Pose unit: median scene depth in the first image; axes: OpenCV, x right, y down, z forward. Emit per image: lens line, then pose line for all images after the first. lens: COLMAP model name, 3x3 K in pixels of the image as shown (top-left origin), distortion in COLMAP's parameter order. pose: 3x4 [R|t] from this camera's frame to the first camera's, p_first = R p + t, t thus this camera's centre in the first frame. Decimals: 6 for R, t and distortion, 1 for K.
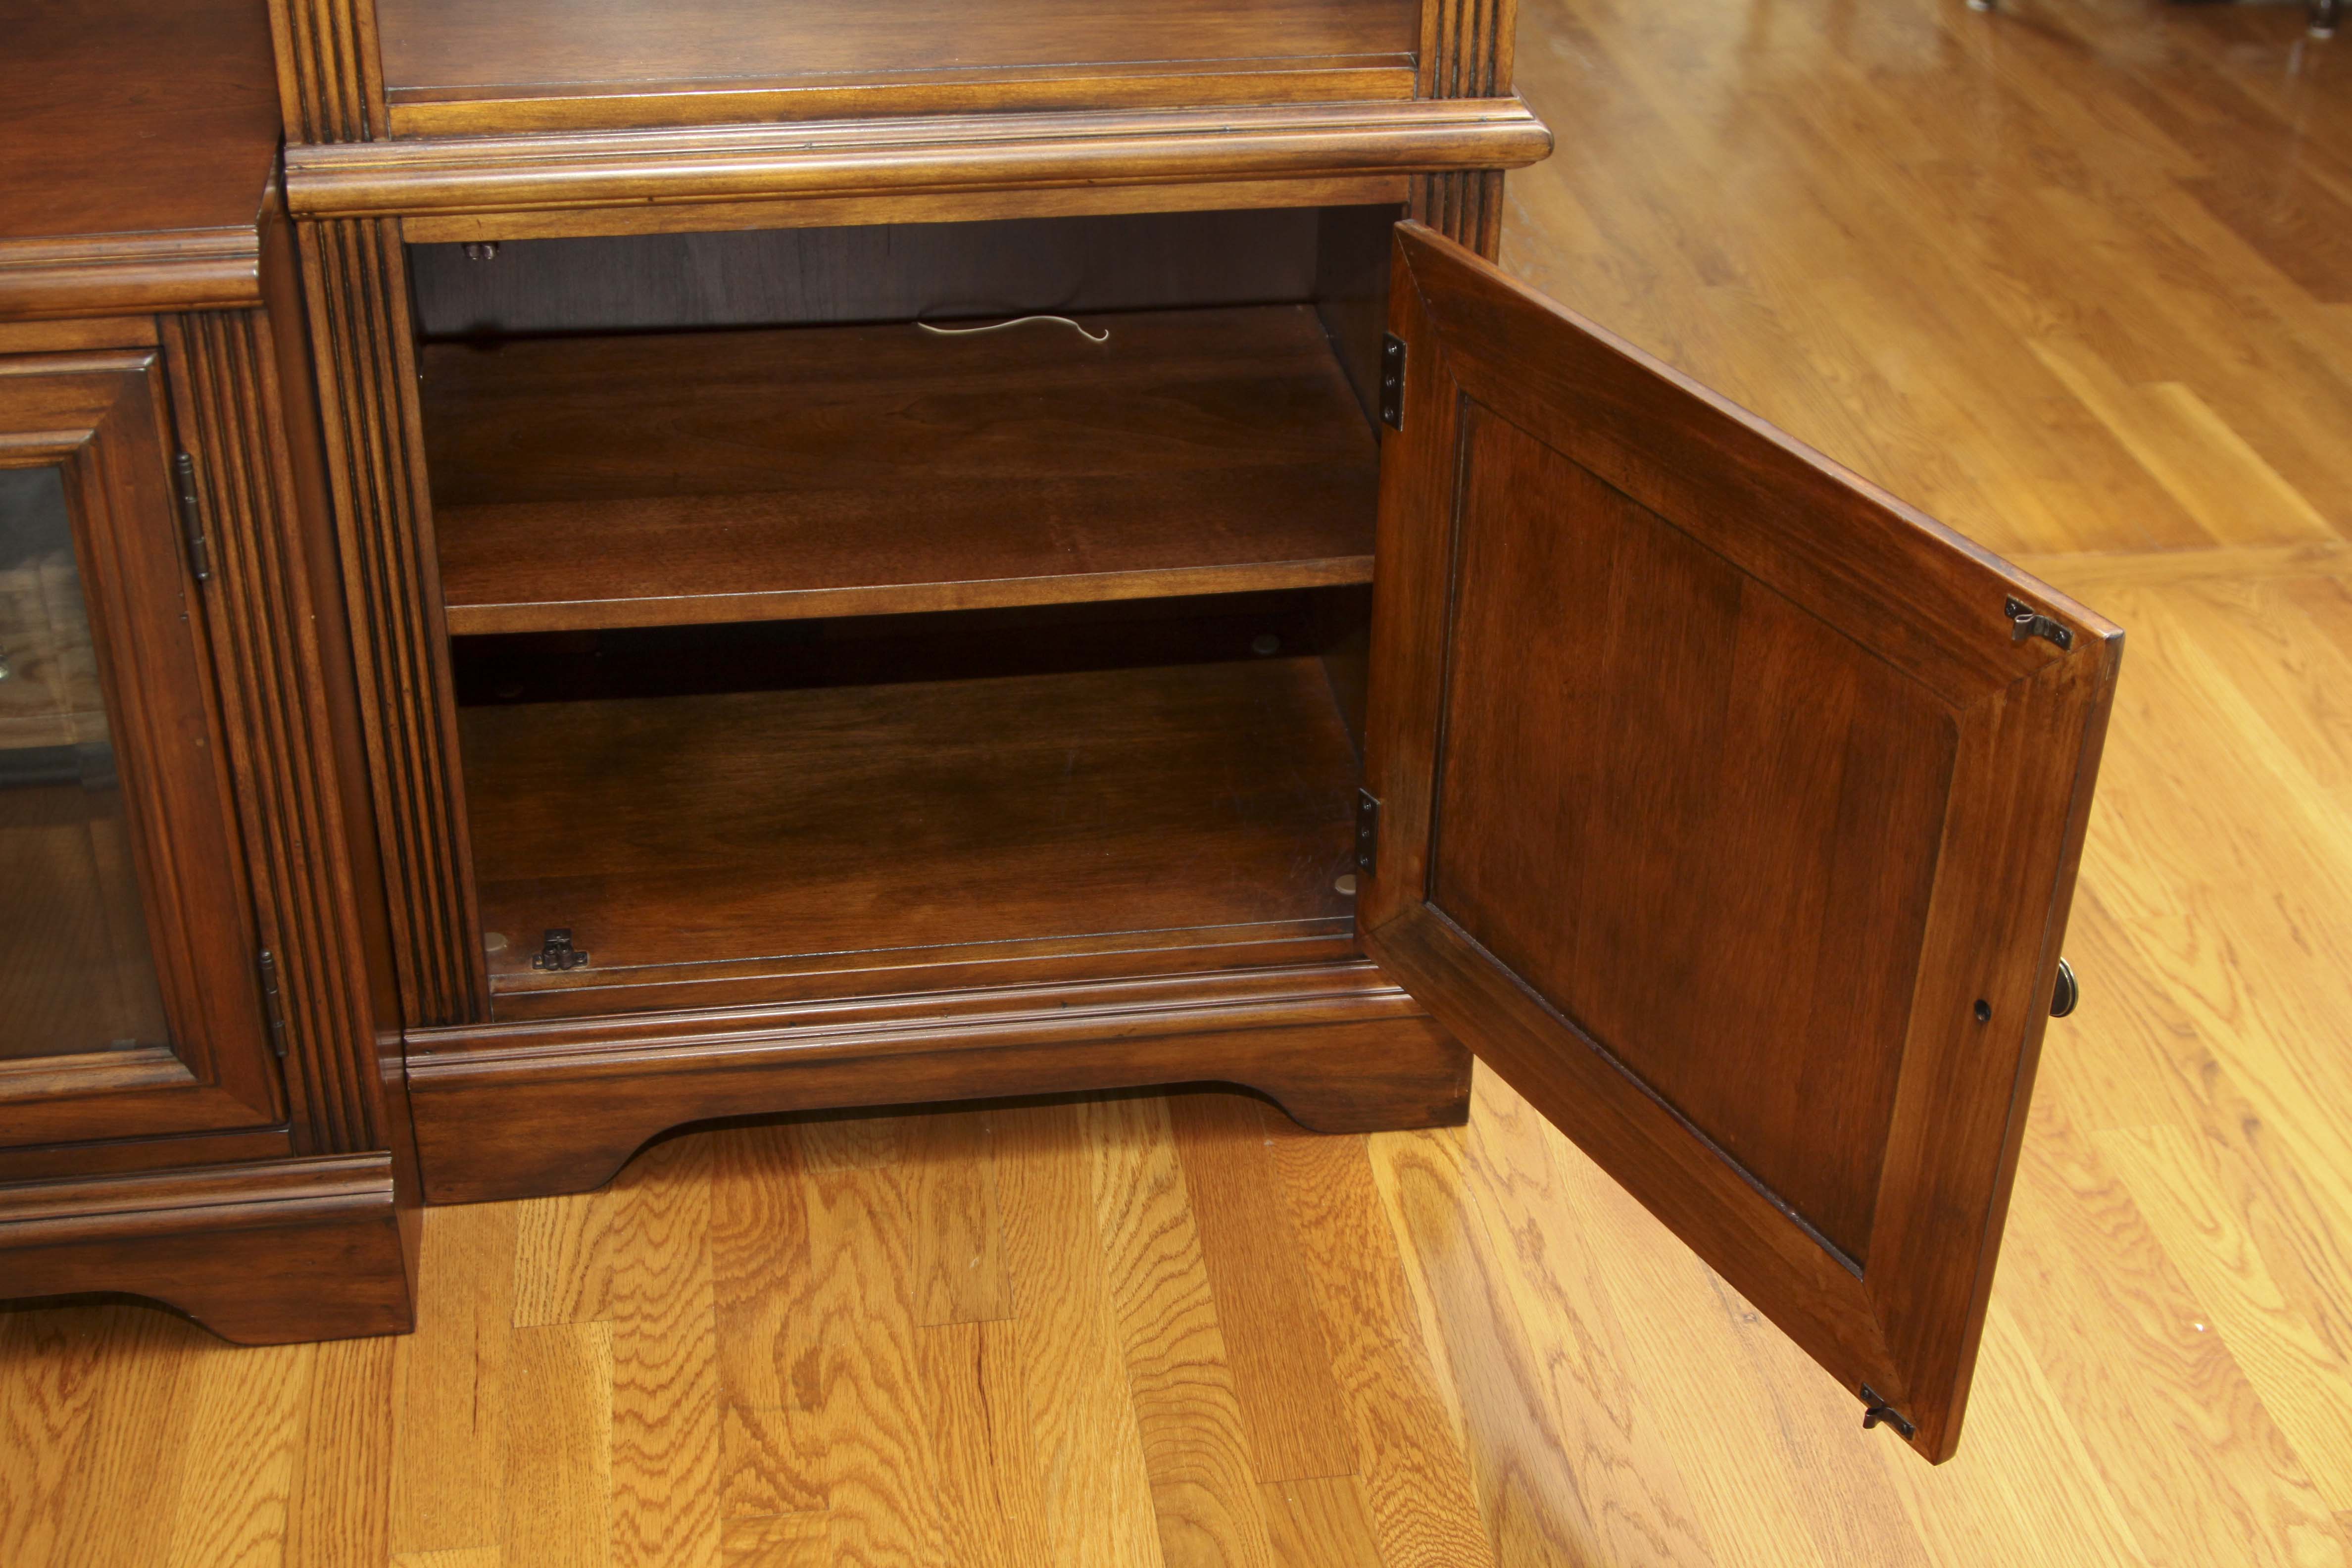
lens RADIAL K [[3141.9, 0, 1204.2], [0, 3141.9, 792.1], [0, 0, 1]] dist [-0.053958, 0.044475]
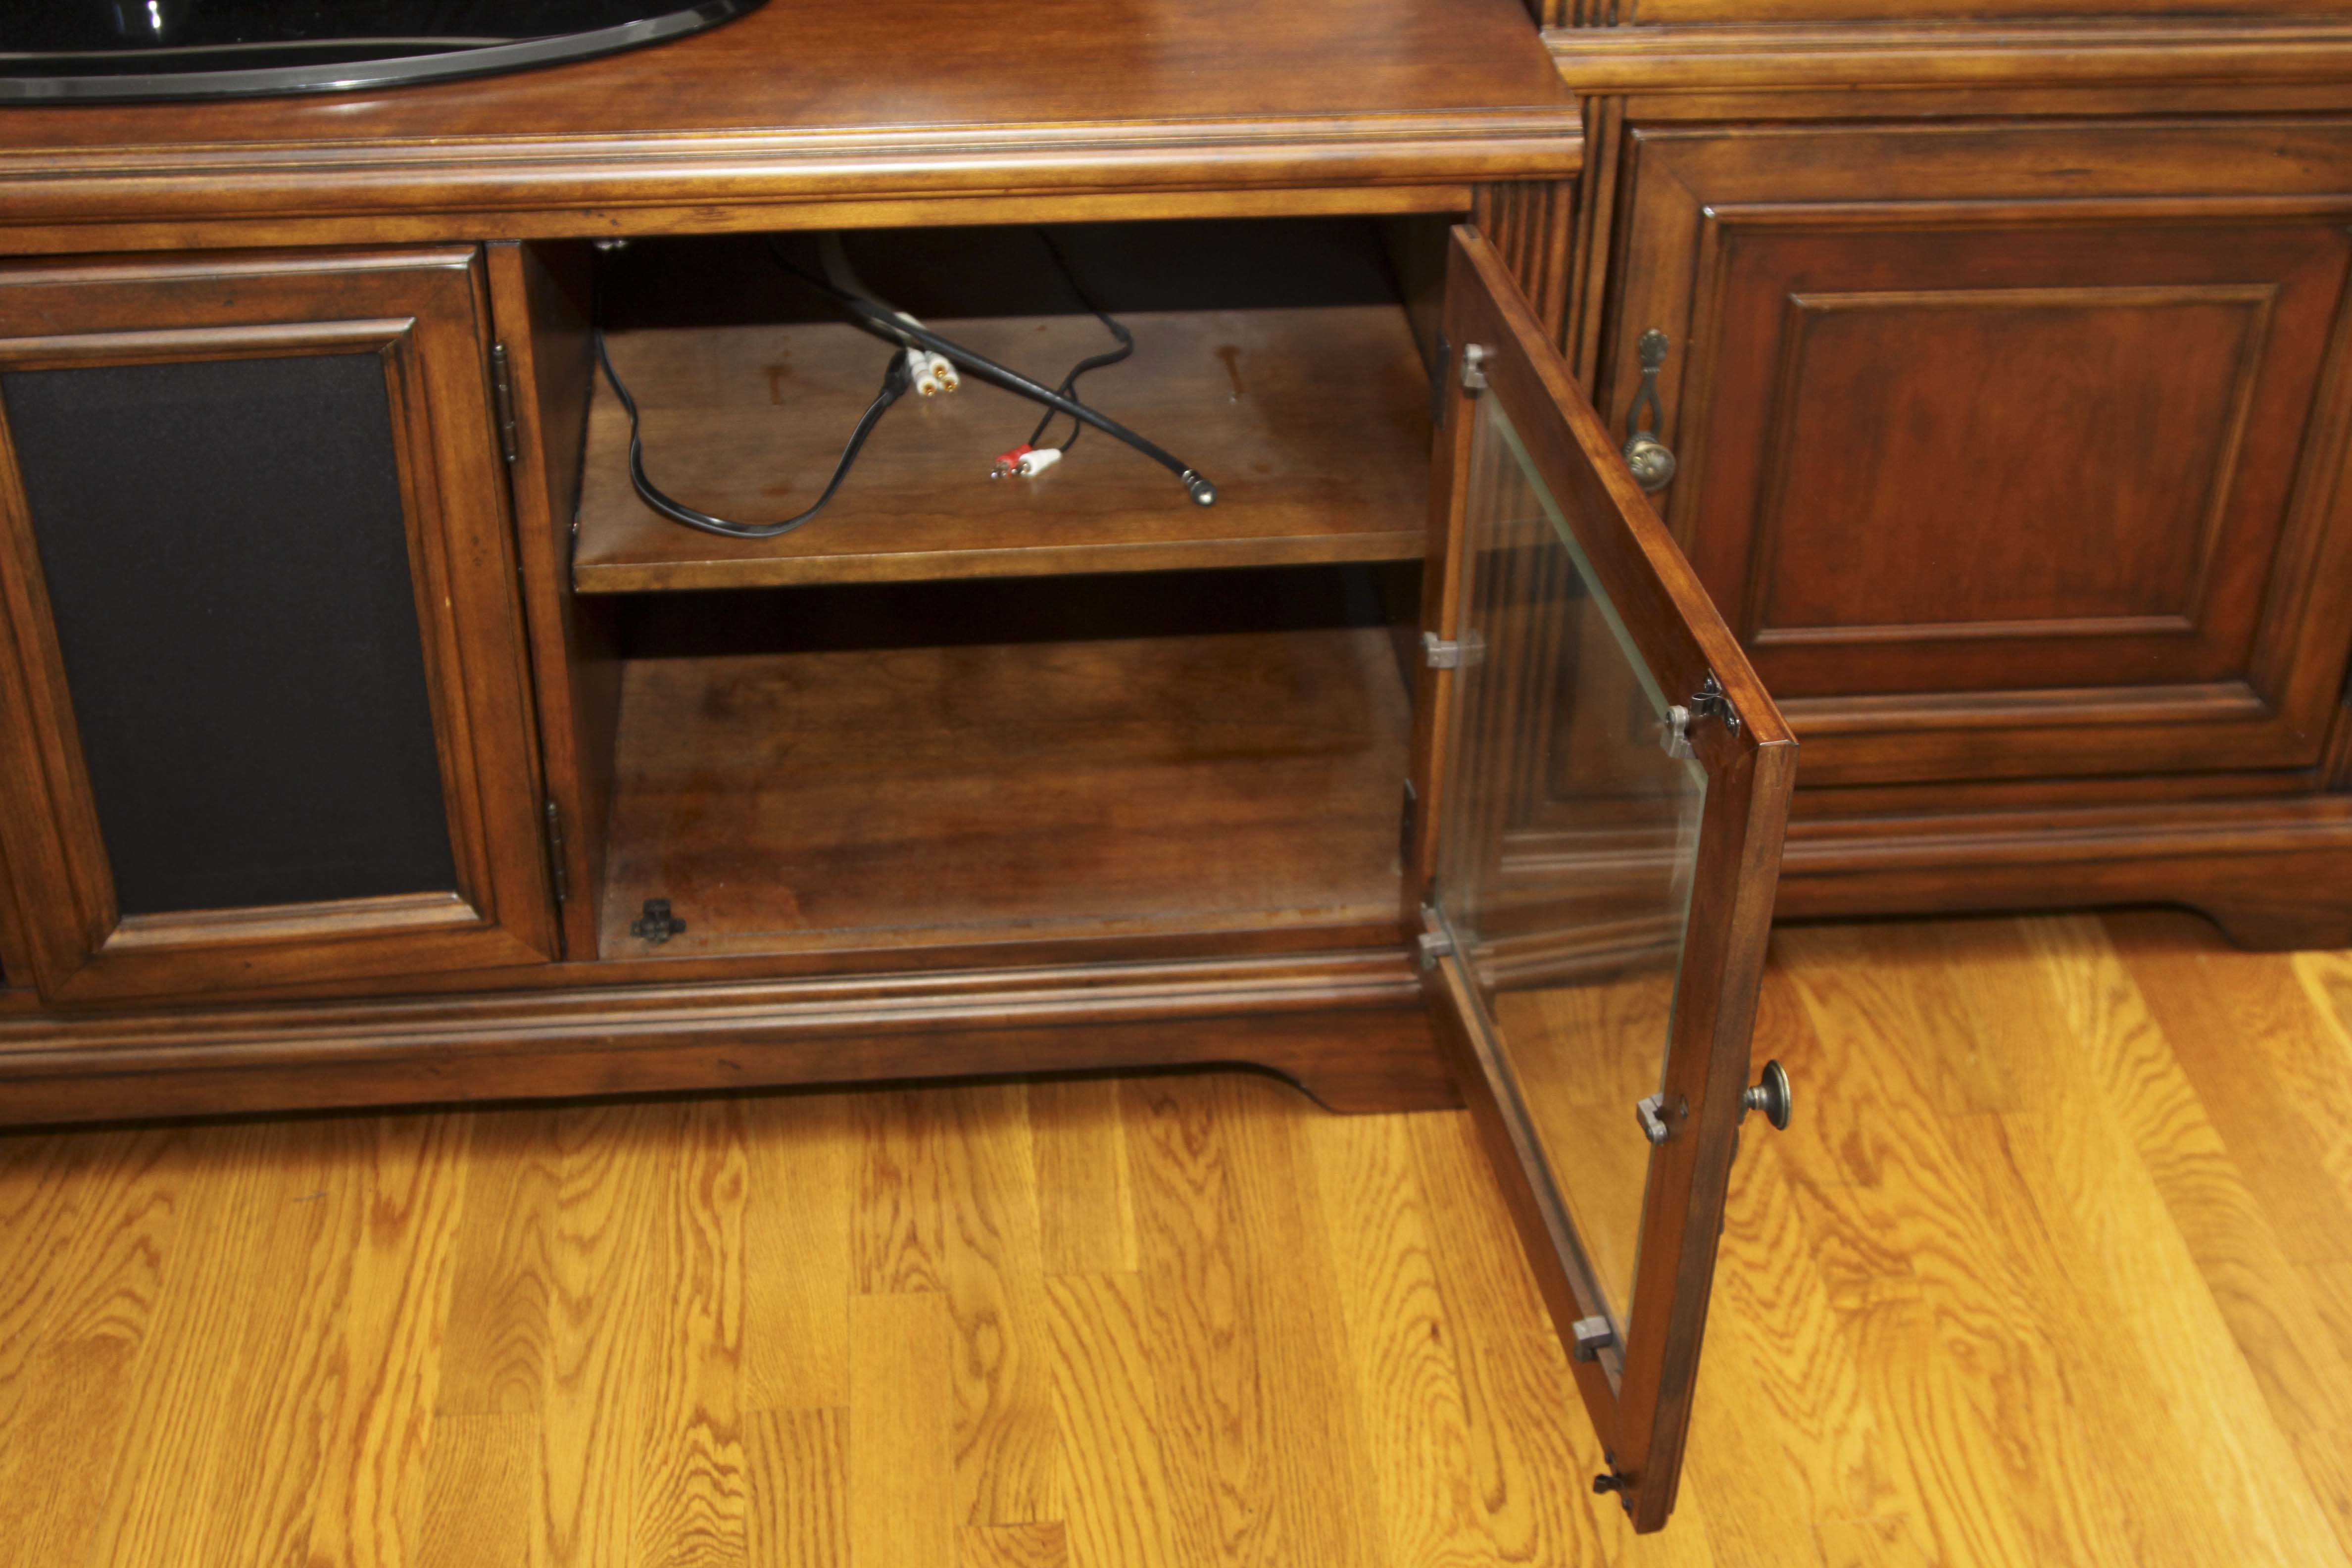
lens RADIAL K [[3126.4, 0, 1218.2], [0, 3126.4, 785.4], [0, 0, 1]] dist [-0.102810, 0.250754]
pose [[0.998912, 0.031918, -0.033994, -0.328001], [-0.029884, 0.997824, 0.058766, -0.002088], [0.035796, -0.057686, 0.997693, -0.098956]]
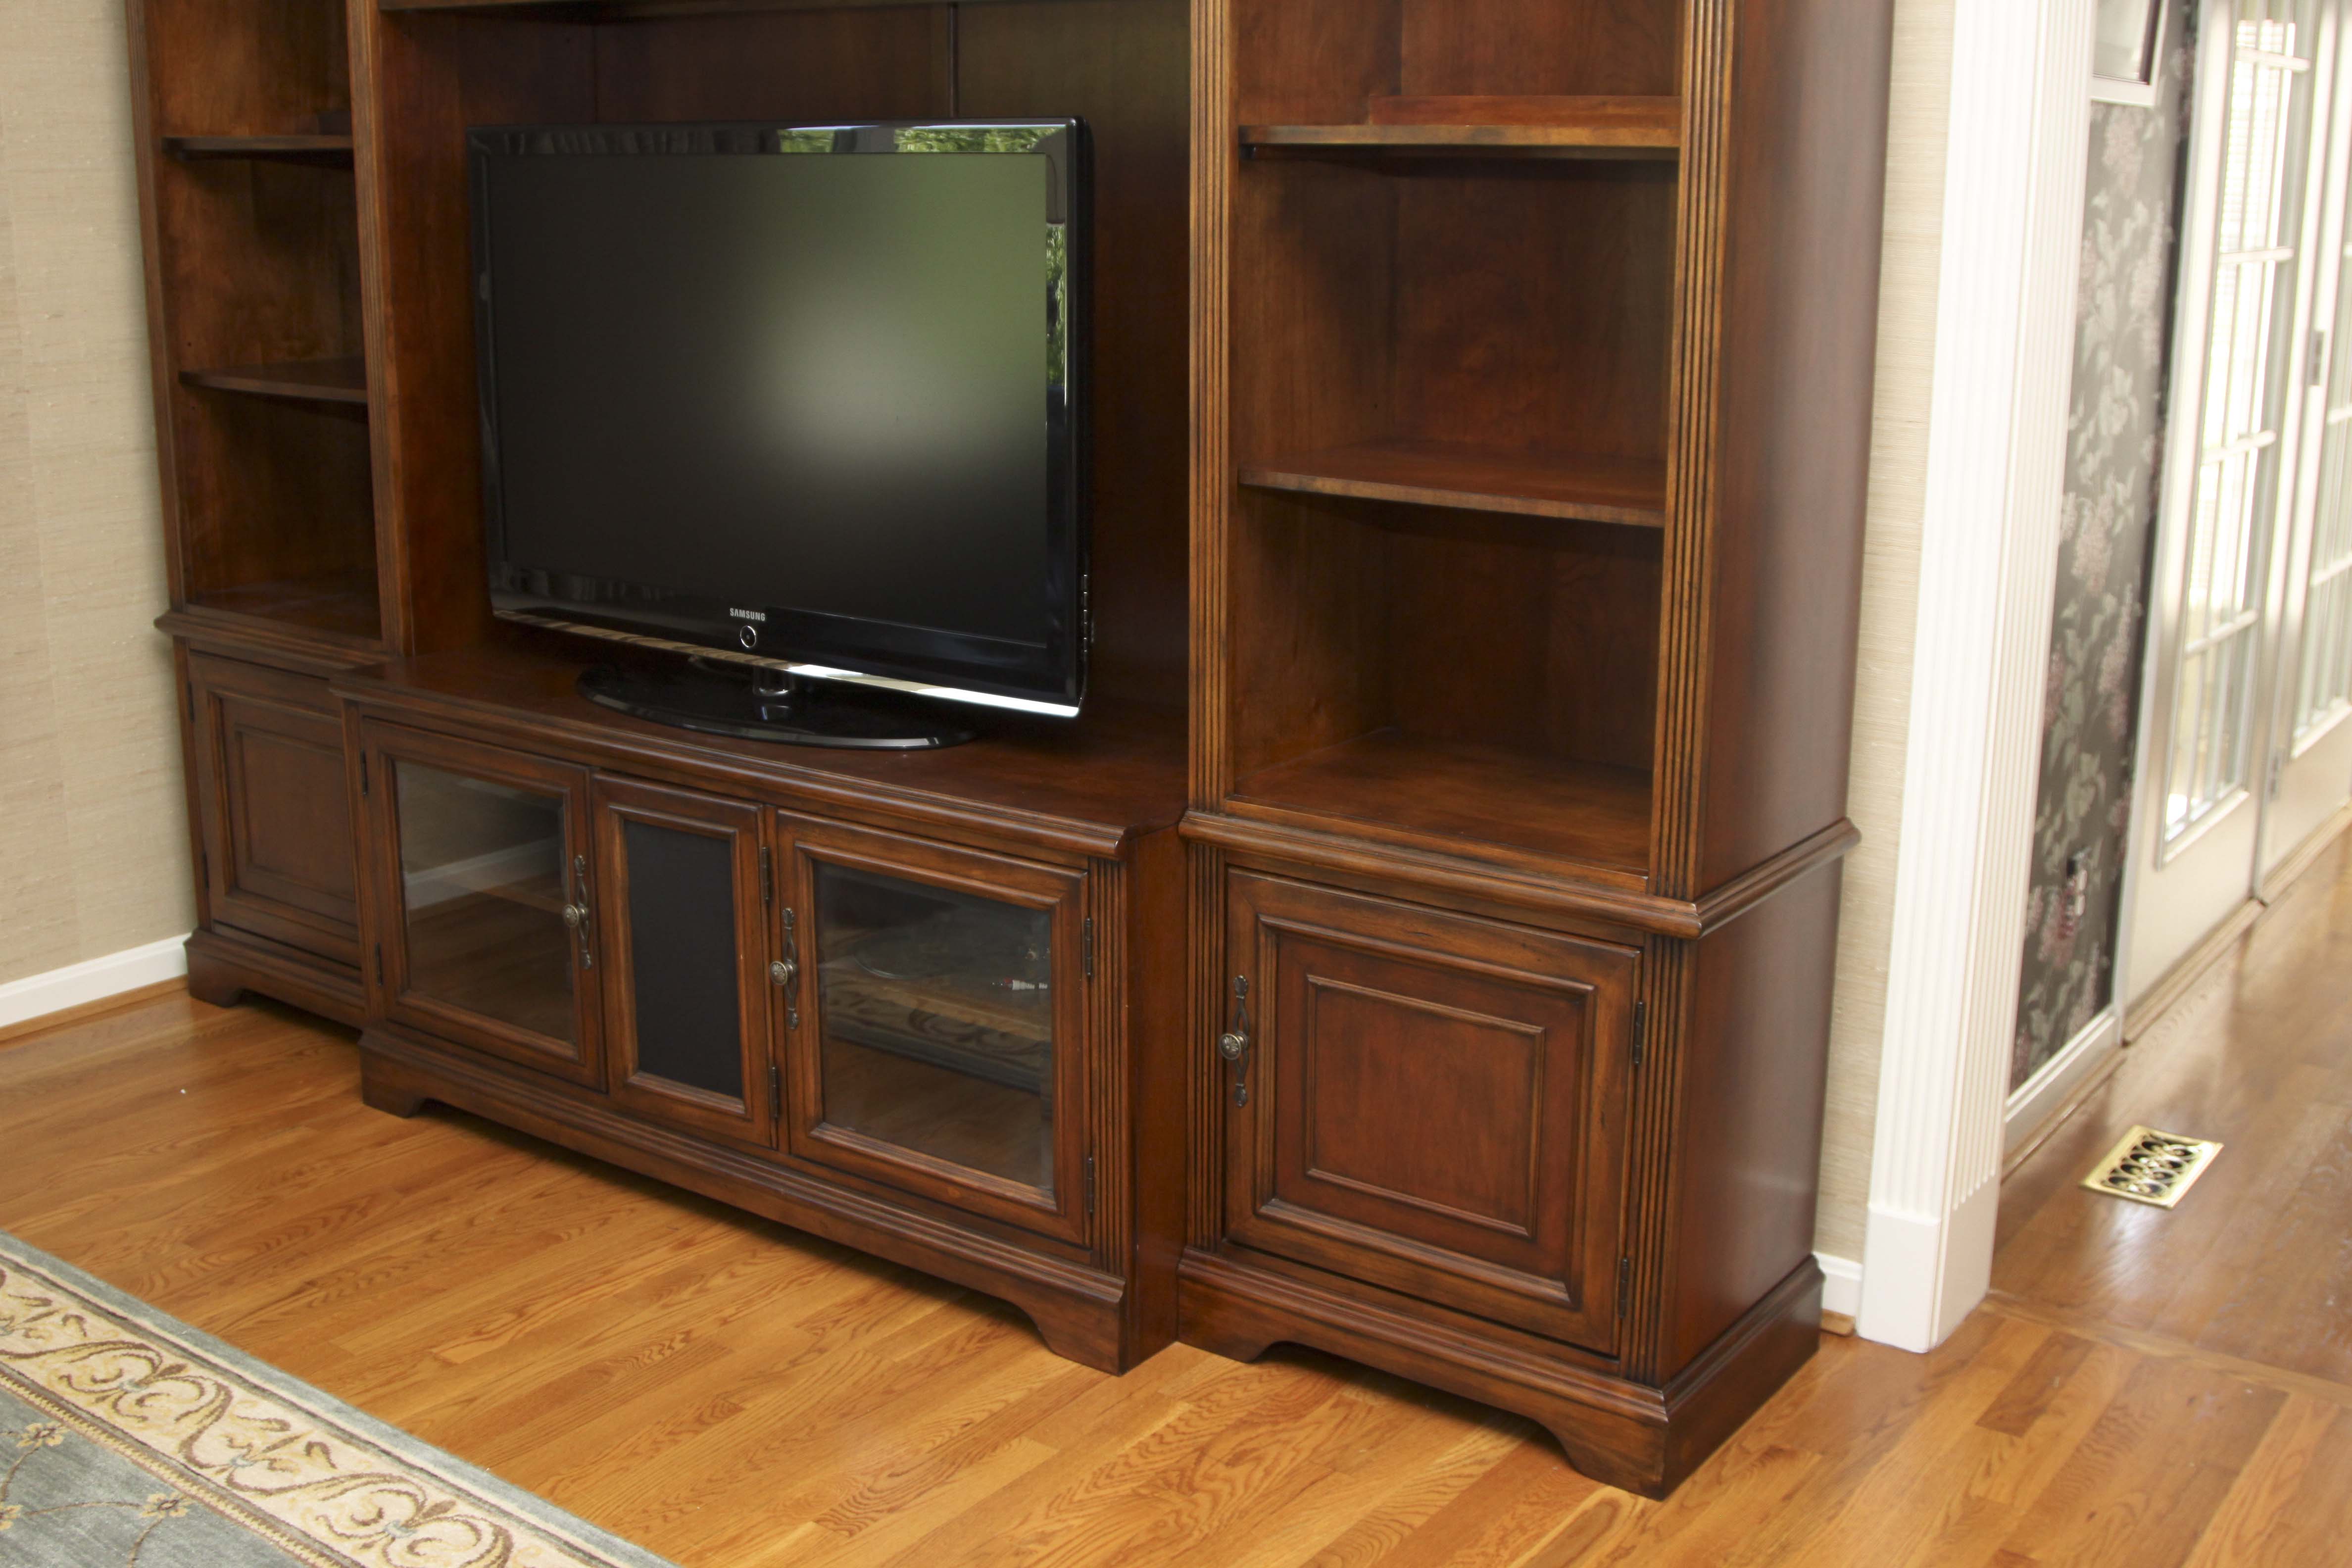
lens RADIAL K [[2525.3, 0, 1218.0], [0, 2525.3, 771.1], [0, 0, 1]] dist [-0.146111, 0.102360]
pose [[0.713667, 0.155307, -0.683051, 0.887700], [-0.359645, 0.918017, -0.167034, 0.062053], [0.601111, 0.364863, 0.711014, -0.281987]]
